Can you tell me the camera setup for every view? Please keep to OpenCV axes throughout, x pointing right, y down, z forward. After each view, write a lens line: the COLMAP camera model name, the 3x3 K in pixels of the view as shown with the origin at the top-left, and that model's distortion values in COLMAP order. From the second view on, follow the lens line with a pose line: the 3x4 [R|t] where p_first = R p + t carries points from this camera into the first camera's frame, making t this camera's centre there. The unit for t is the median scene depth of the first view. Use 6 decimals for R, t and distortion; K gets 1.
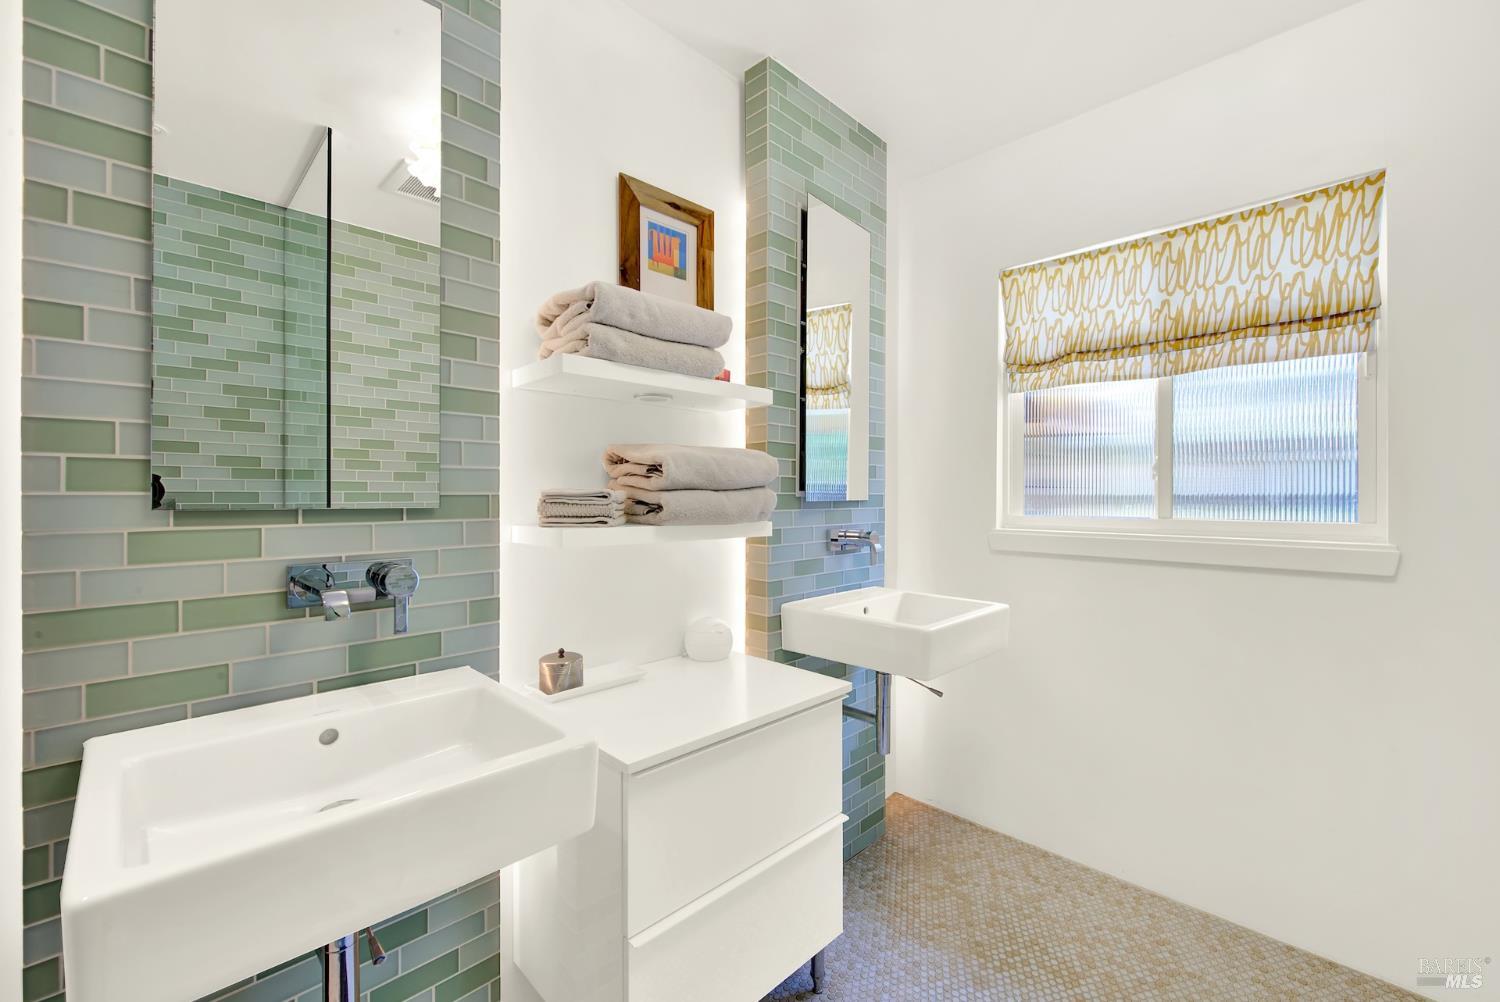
lens RADIAL K [[614.2, 0, 756.2], [0, 614.2, 500.9], [0, 0, 1]] dist [0.002354, -0.000668]
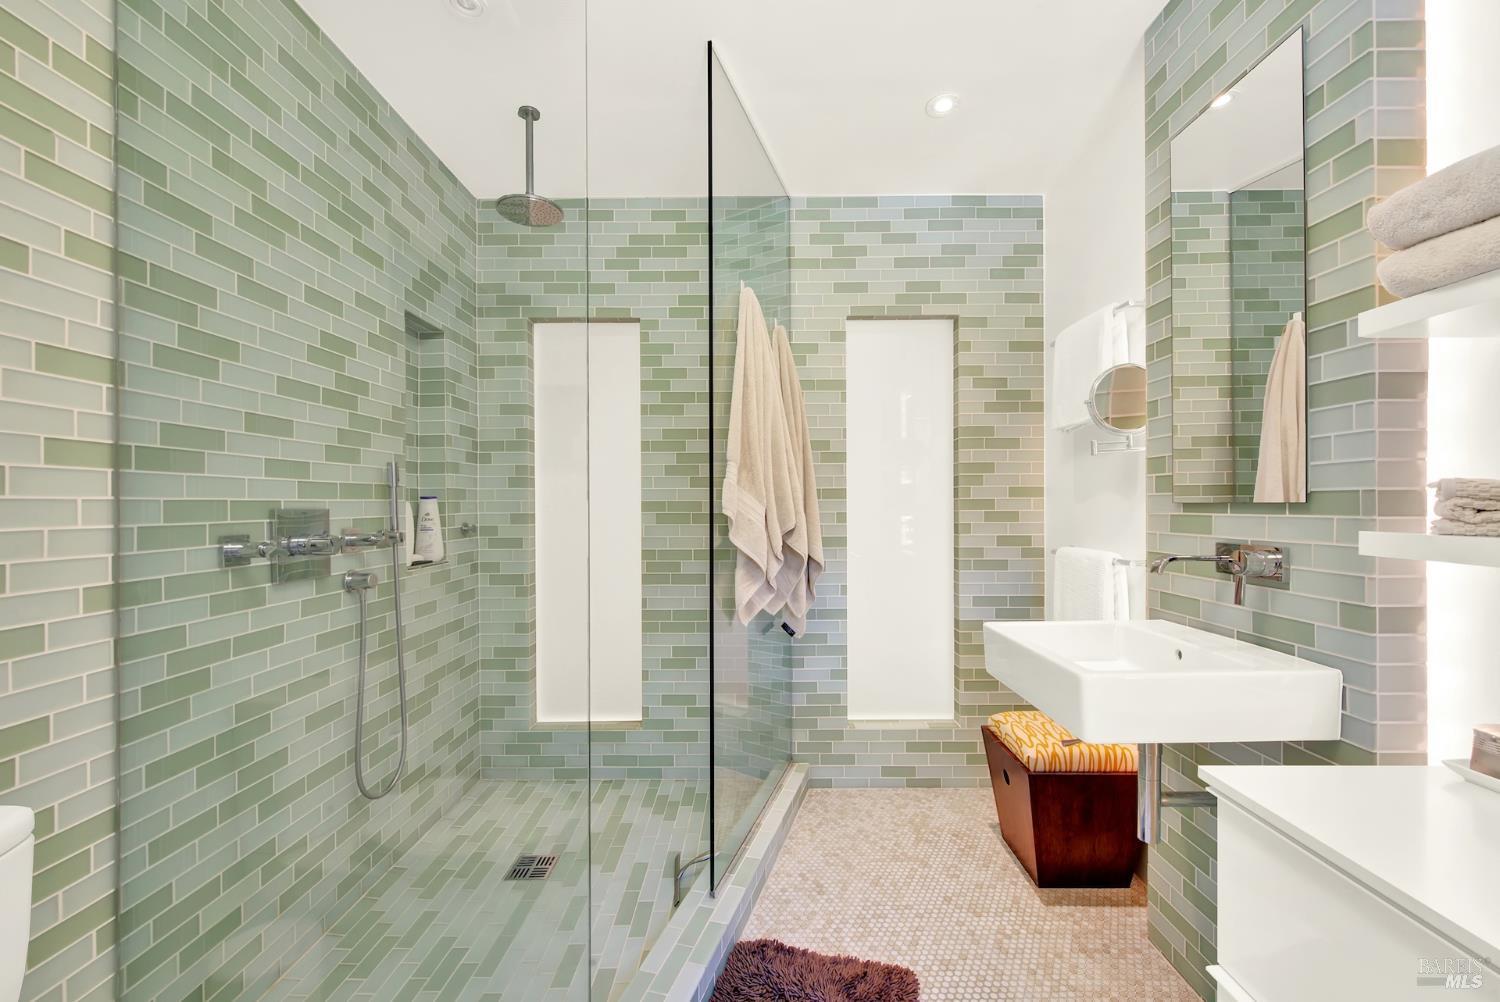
lens RADIAL K [[610.0, 0, 754.5], [0, 610.0, 508.0], [0, 0, 1]] dist [0.000448, -0.000659]
pose [[-0.717081, 0.012938, -0.696870, 0.633092], [0.005278, 0.999900, 0.013133, 0.000476], [0.696970, 0.005740, -0.717078, 0.791859]]
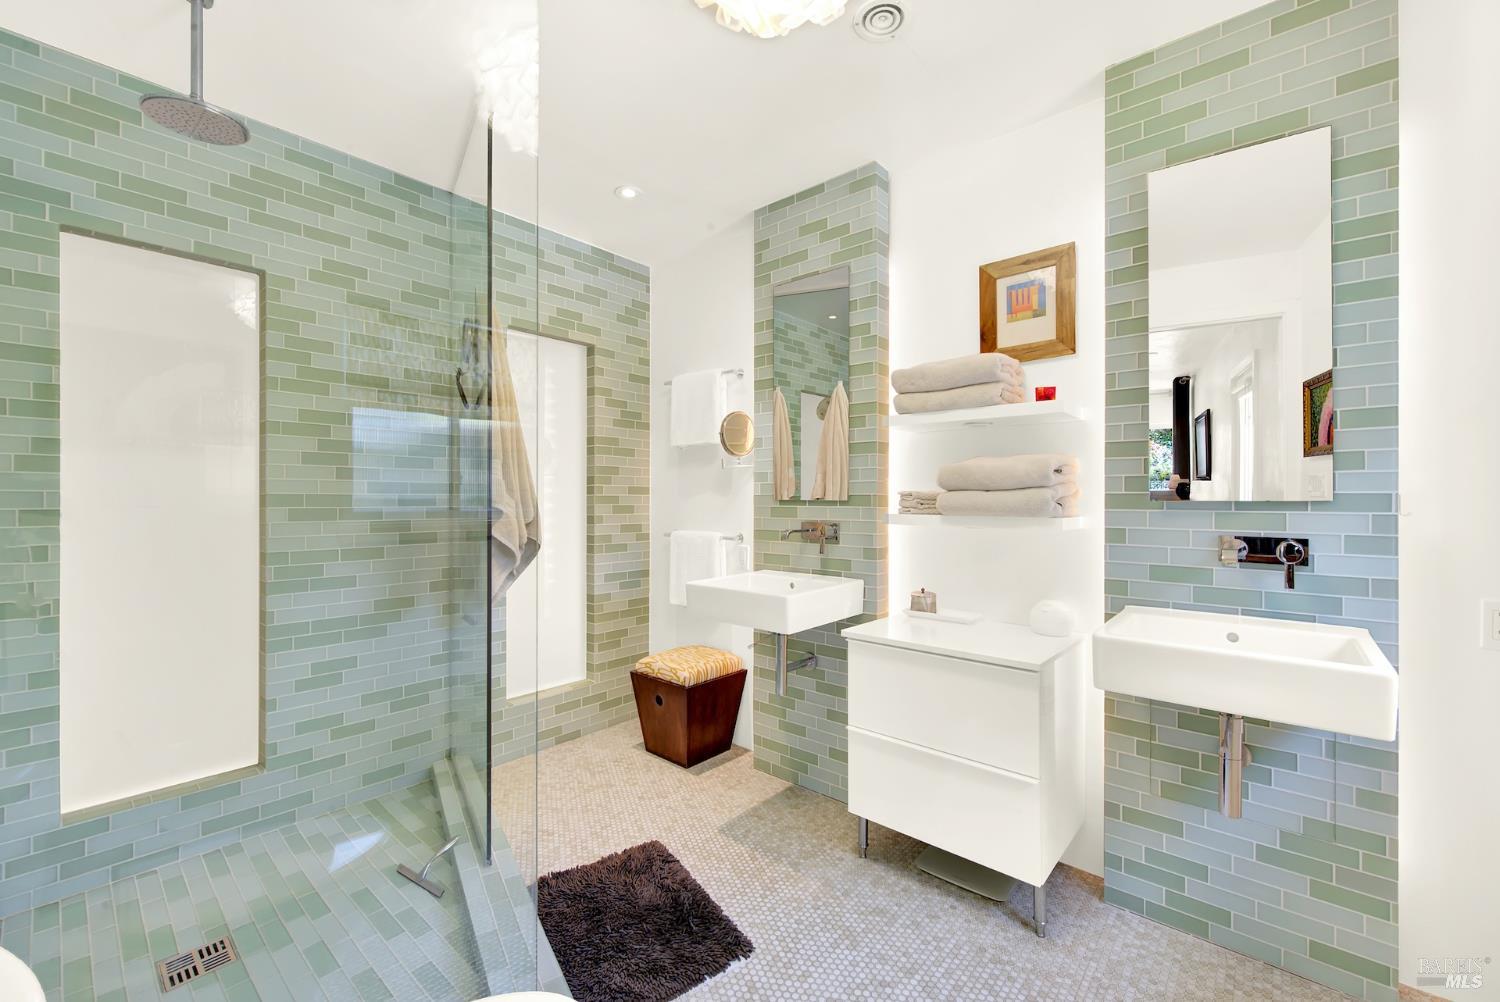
lens RADIAL K [[614.2, 0, 756.2], [0, 614.2, 500.9], [0, 0, 1]] dist [0.002354, -0.000668]
pose [[0.071601, 0.008858, -0.997394, 1.140596], [-0.008365, 0.999931, 0.008280, -0.002282], [0.997398, 0.007751, 0.071670, 0.385798]]
